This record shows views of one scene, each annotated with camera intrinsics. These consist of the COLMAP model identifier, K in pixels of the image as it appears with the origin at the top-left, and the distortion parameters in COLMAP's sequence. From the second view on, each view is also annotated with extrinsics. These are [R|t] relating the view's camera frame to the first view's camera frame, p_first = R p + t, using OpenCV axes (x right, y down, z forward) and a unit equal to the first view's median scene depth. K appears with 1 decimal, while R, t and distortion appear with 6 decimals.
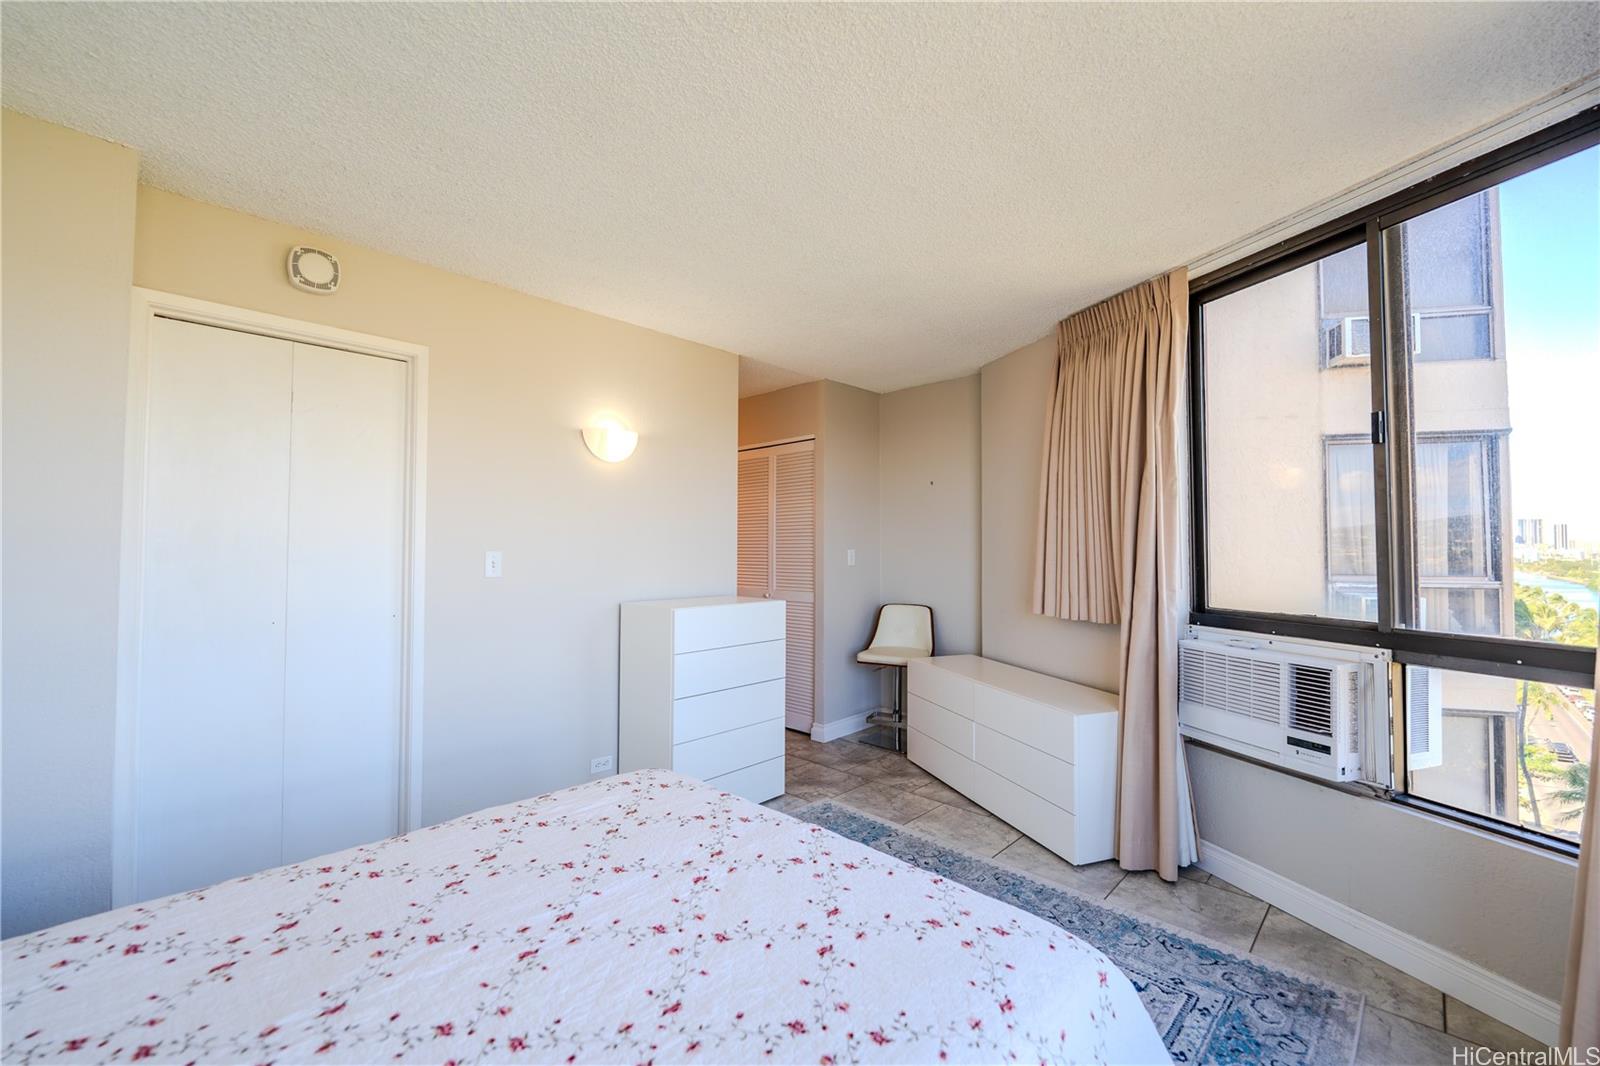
lens RADIAL K [[672.2, 0, 800.0], [0, 672.2, 533.0], [0, 0, 1]] dist [-0.031278, -0.000006]
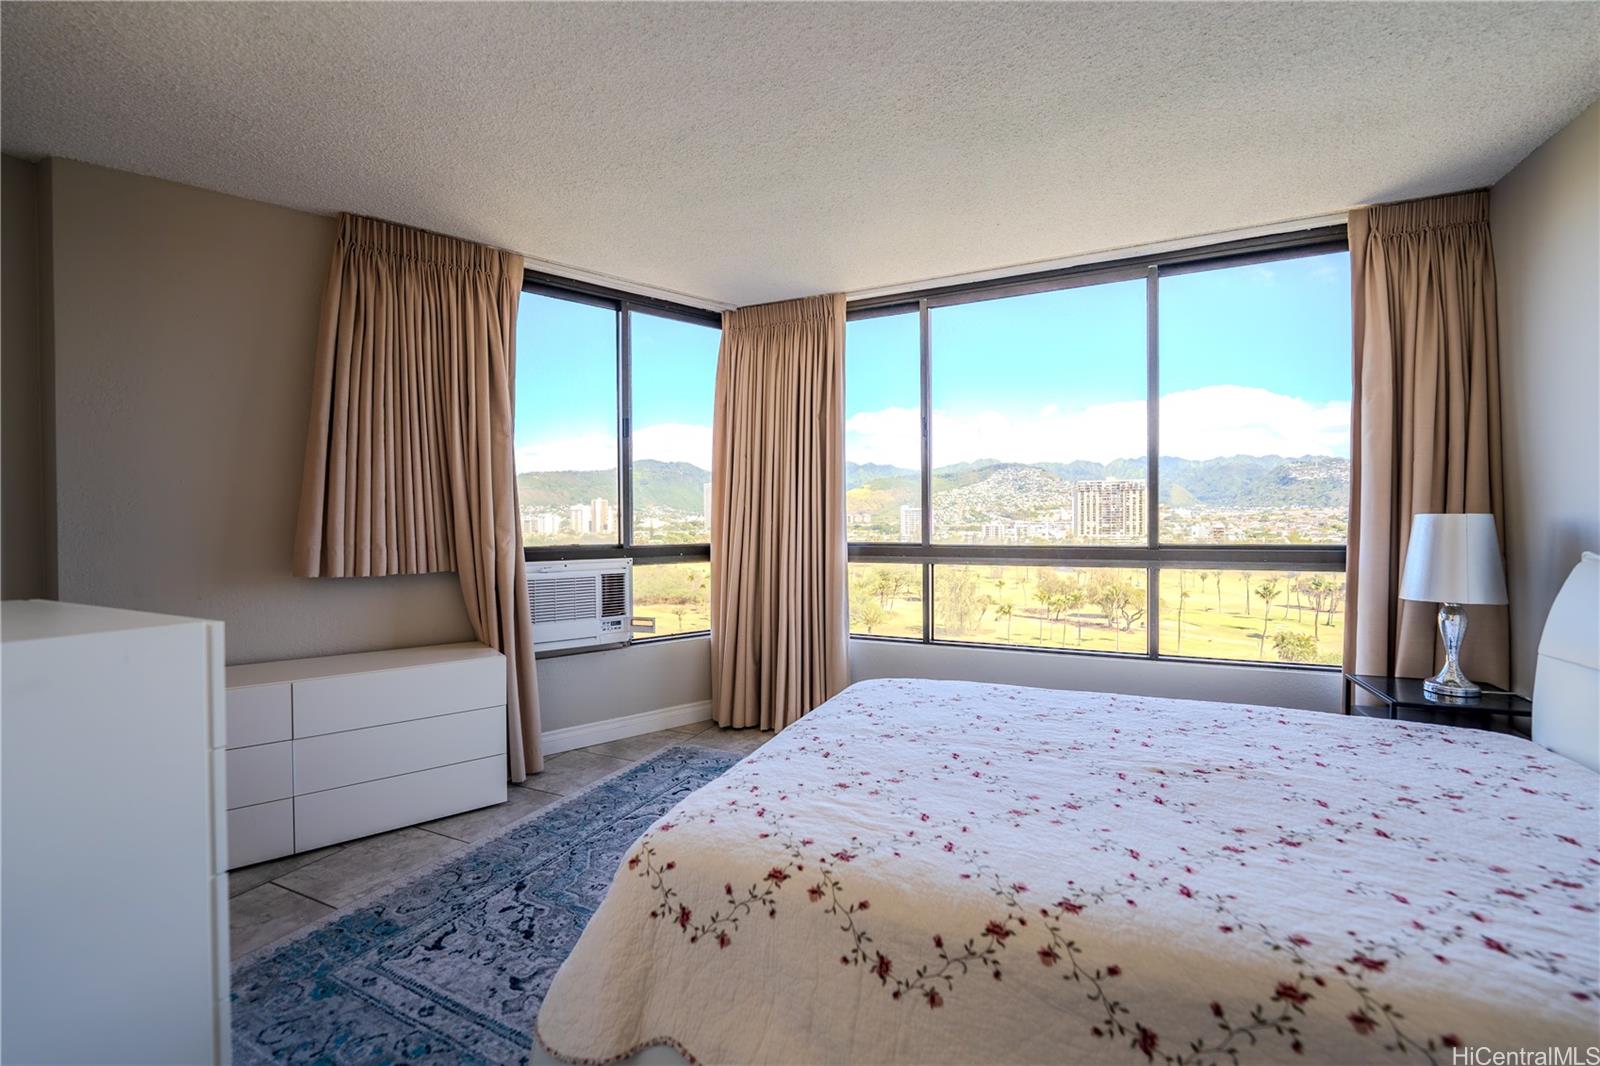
lens RADIAL K [[705.5, 0, 790.1], [0, 705.5, 532.7], [0, 0, 1]] dist [-0.000479, 0.000074]
pose [[-0.386259, -0.016098, 0.922250, -0.919470], [-0.026209, 0.999636, 0.006472, 0.082641], [-0.922018, -0.021671, -0.386540, 1.249857]]
